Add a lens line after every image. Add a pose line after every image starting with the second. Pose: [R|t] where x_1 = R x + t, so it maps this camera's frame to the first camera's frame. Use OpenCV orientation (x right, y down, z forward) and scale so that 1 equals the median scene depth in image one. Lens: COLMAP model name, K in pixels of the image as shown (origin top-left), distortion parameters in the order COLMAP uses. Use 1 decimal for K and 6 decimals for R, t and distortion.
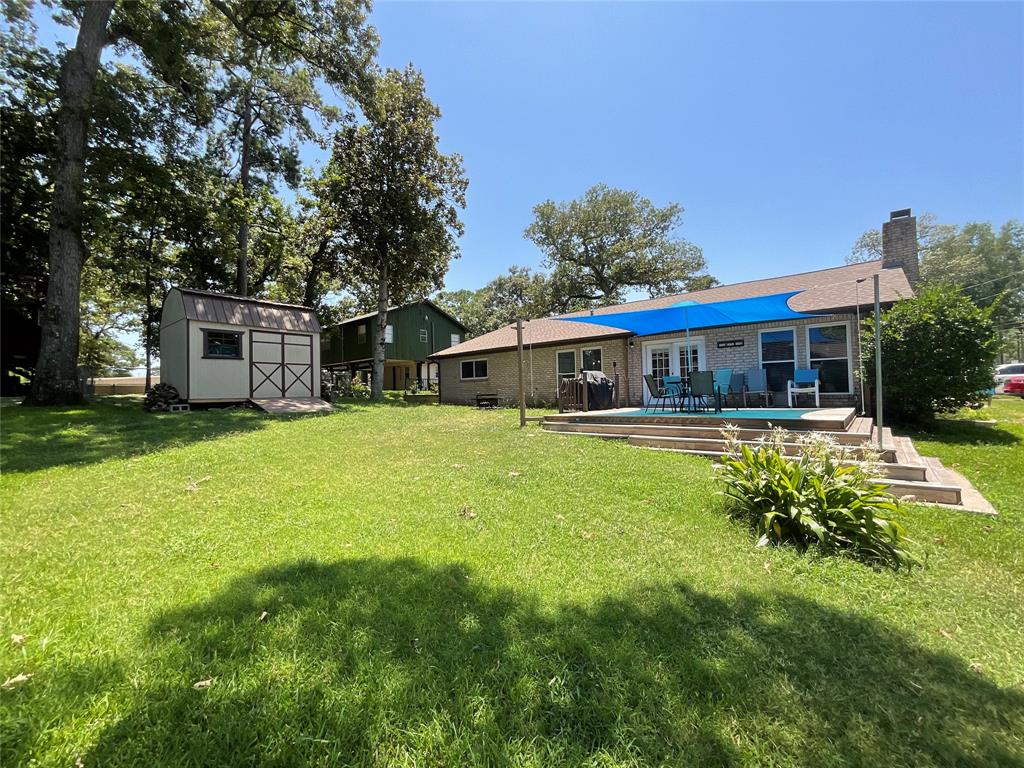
lens RADIAL K [[418.8, 0, 510.0], [0, 418.8, 382.7], [0, 0, 1]] dist [-0.003307, 0.000028]
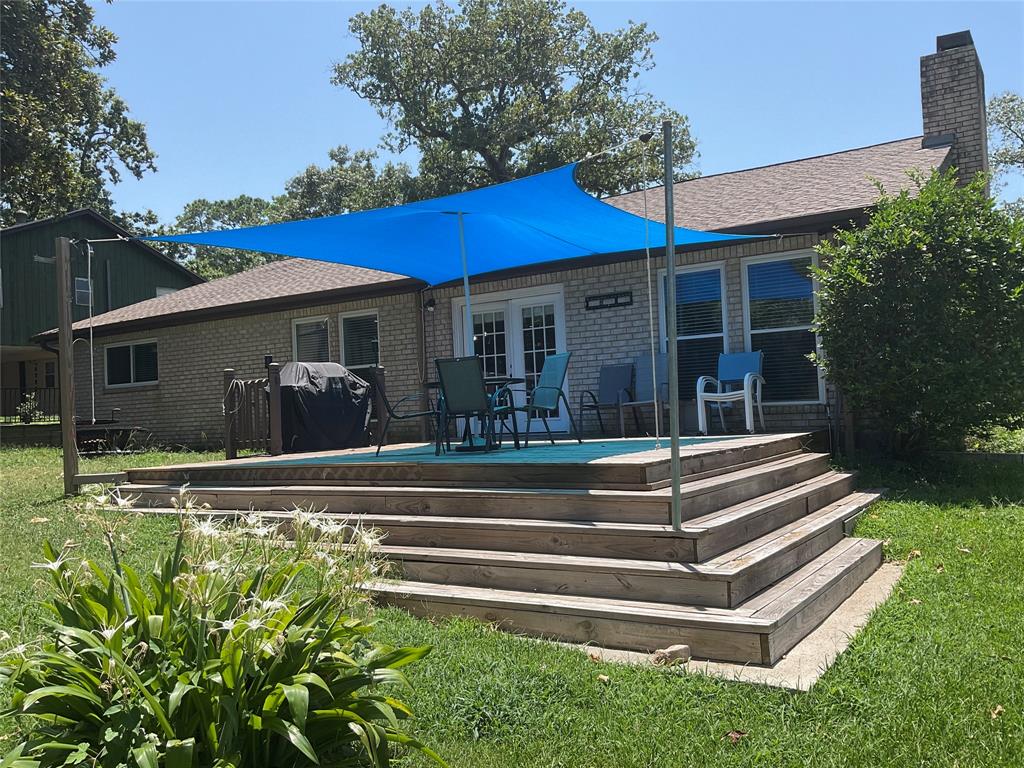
lens RADIAL K [[851.4, 0, 512.0], [0, 851.4, 384.0], [0, 0, 1]] dist [0.079896, -0.157181]
pose [[0.988597, -0.016951, 0.149627, 0.242426], [0.018384, 0.999797, -0.008200, 0.005546], [-0.149457, 0.010857, 0.988709, 0.066244]]
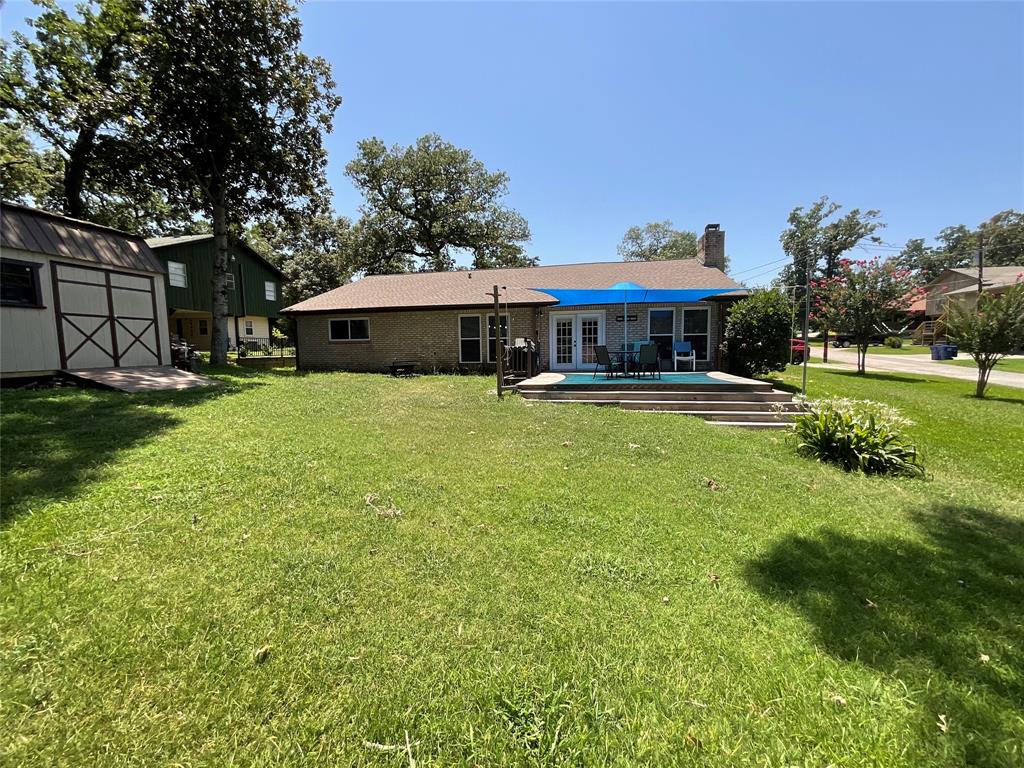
lens RADIAL K [[418.8, 0, 510.0], [0, 418.8, 382.7], [0, 0, 1]] dist [-0.003307, 0.000028]
pose [[0.875186, -0.030030, 0.482853, -0.303243], [-0.019022, 0.995164, 0.096370, -0.016844], [-0.483412, -0.093526, 0.870383, 0.094518]]
